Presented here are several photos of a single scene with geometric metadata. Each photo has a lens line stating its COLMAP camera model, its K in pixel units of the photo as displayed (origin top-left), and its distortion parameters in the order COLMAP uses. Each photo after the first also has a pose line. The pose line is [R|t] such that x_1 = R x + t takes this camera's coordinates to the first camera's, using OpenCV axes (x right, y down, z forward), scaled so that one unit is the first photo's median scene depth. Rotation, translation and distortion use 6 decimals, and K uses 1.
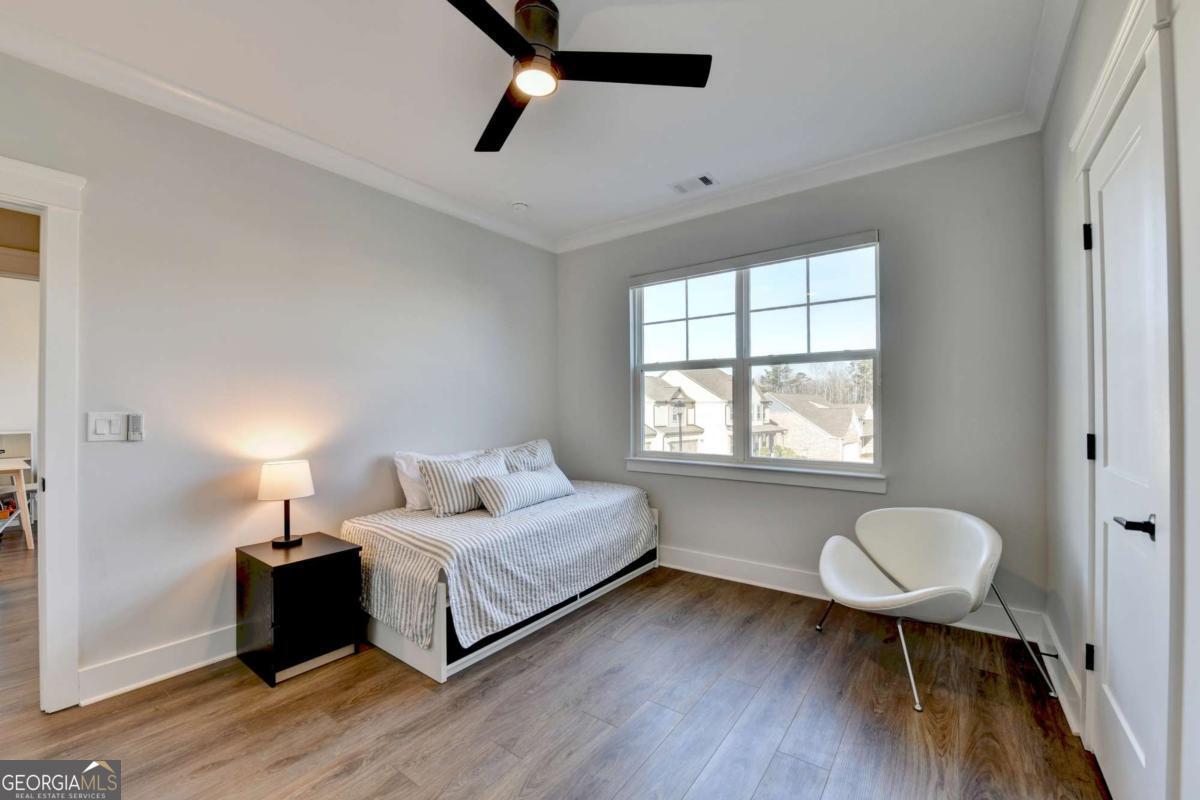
lens RADIAL K [[497.7, 0, 601.1], [0, 497.7, 402.6], [0, 0, 1]] dist [-0.016067, -0.002074]
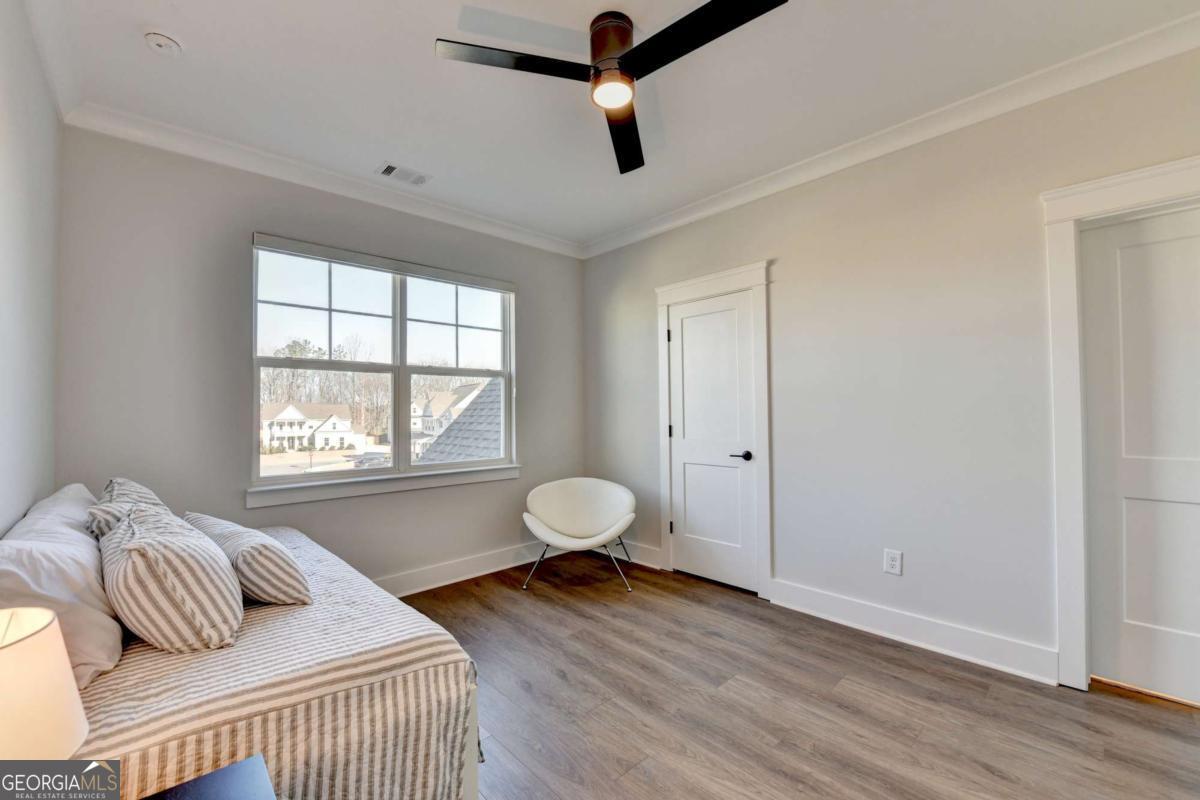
lens RADIAL K [[497.7, 0, 580.9], [0, 497.7, 395.8], [0, 0, 1]] dist [-0.016067, -0.002074]
pose [[0.174061, 0.033006, 0.984182, -0.695144], [0.000919, 0.999432, -0.033680, 0.004654], [-0.984735, 0.006767, 0.173931, 0.543971]]
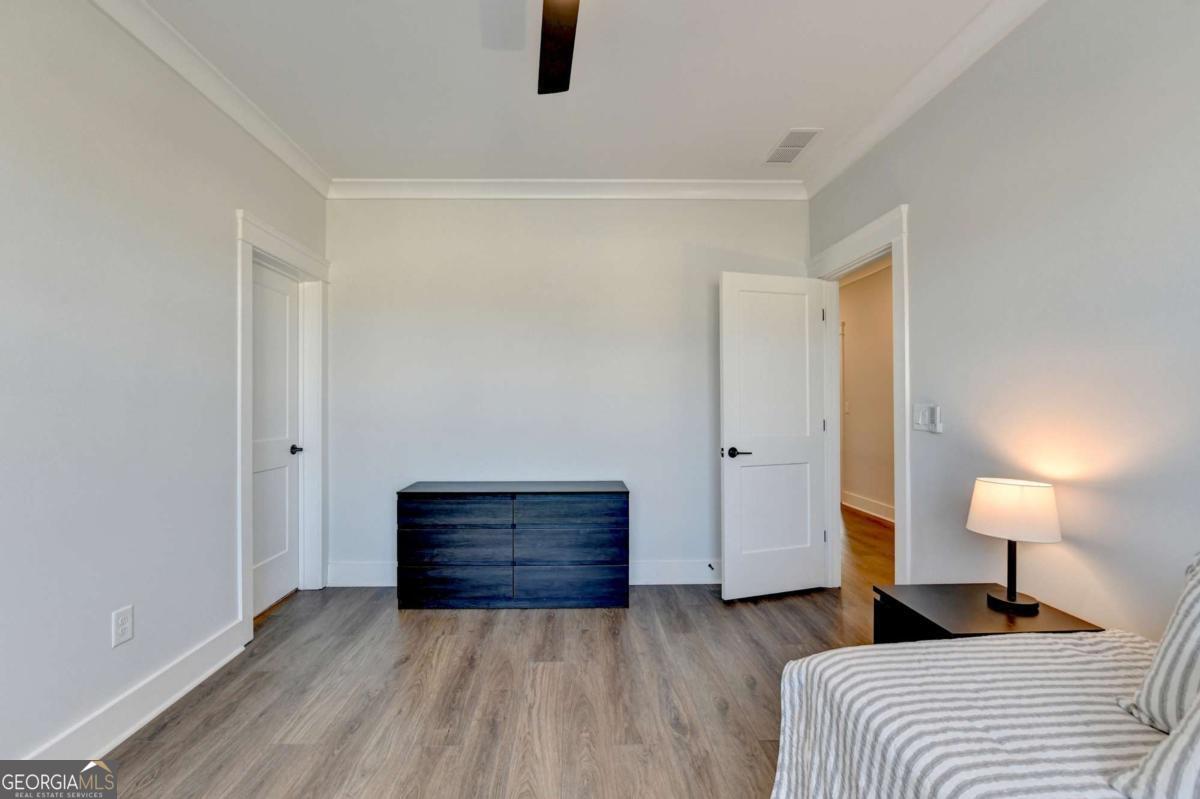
lens RADIAL K [[497.7, 0, 593.4], [0, 497.7, 404.9], [0, 0, 1]] dist [-0.016067, -0.002074]
pose [[-0.760028, 0.007899, -0.649842, 0.195803], [0.012174, 0.999924, -0.002084, 0.010707], [0.649776, -0.009495, -0.760067, 0.963961]]
